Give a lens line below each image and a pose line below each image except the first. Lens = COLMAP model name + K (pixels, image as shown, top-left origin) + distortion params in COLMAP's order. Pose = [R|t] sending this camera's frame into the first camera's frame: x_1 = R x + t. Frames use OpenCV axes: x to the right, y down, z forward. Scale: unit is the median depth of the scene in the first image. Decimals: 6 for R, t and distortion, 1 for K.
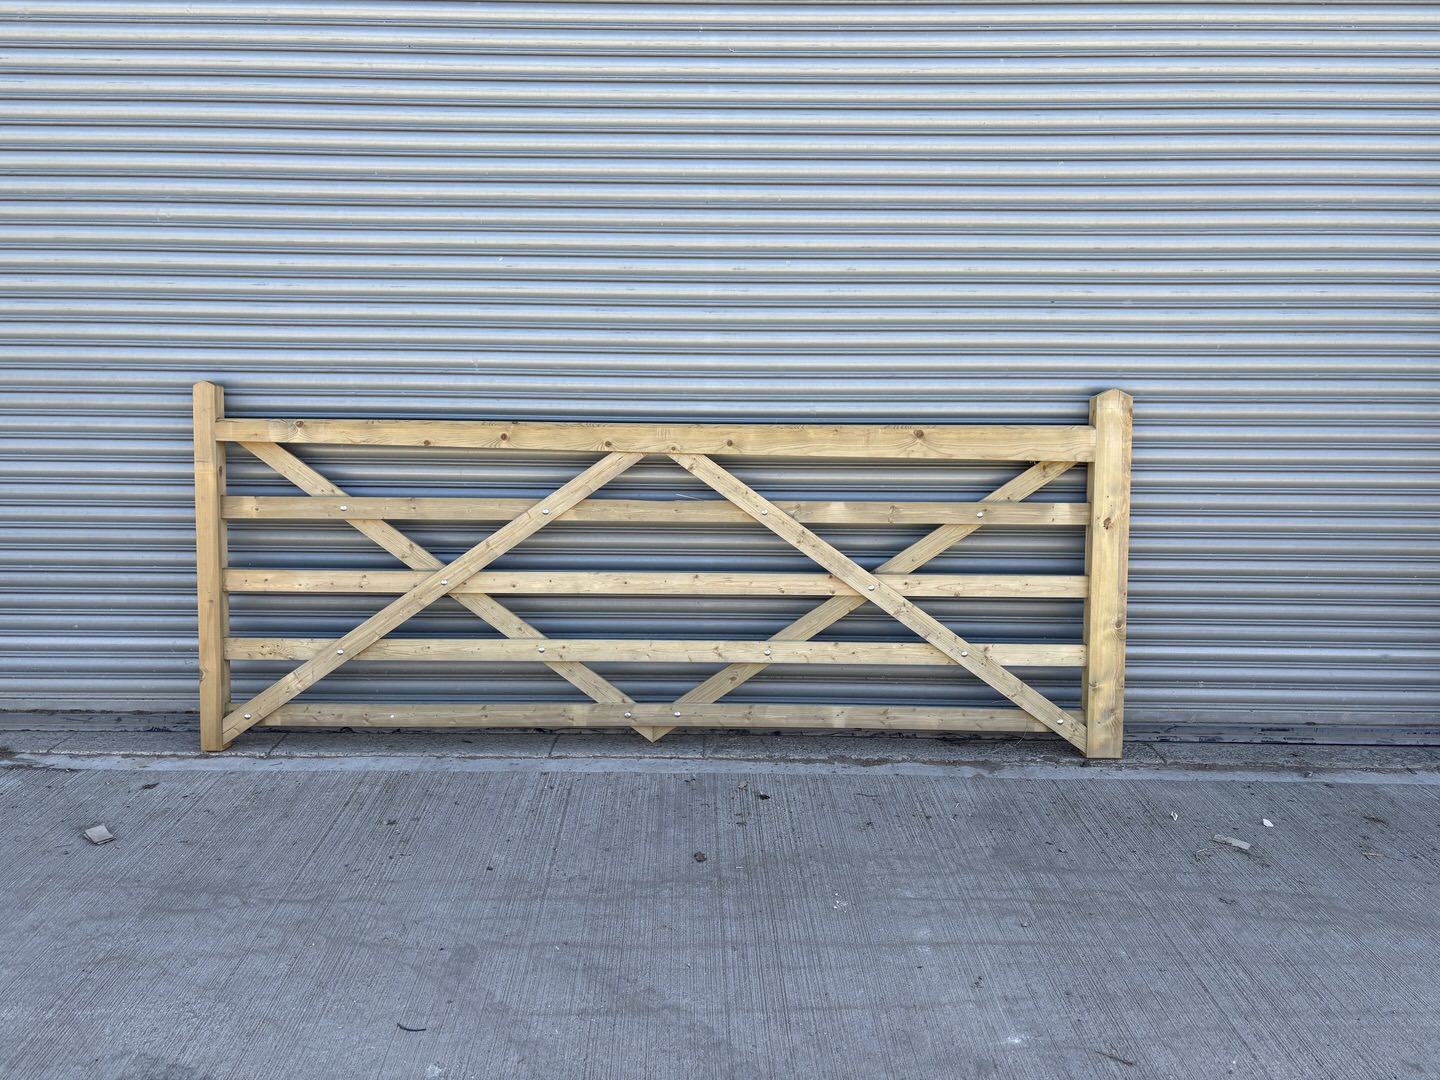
lens RADIAL K [[1080.9, 0, 715.9], [0, 1080.9, 545.4], [0, 0, 1]] dist [0.044962, -0.045905]
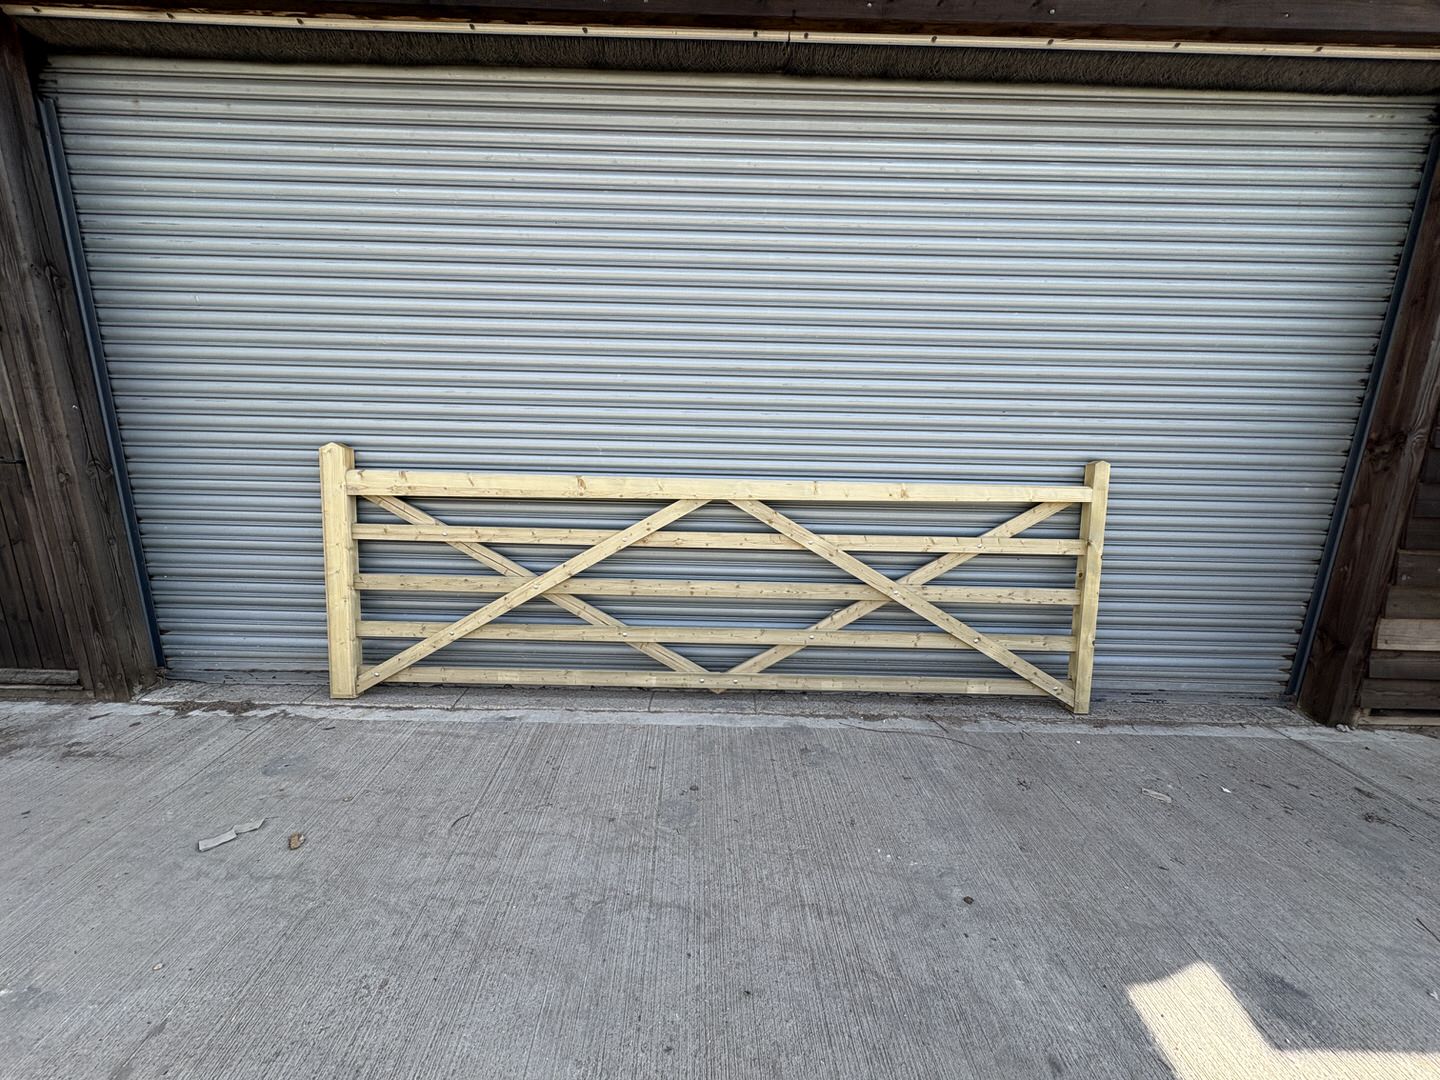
lens RADIAL K [[565.7, 0, 717.0], [0, 565.7, 541.7], [0, 0, 1]] dist [0.000516, -0.000454]
pose [[0.999894, 0.012078, 0.008175, -0.075099], [-0.012248, 0.999703, 0.021053, -0.047942], [-0.007919, -0.021151, 0.999745, 0.264874]]
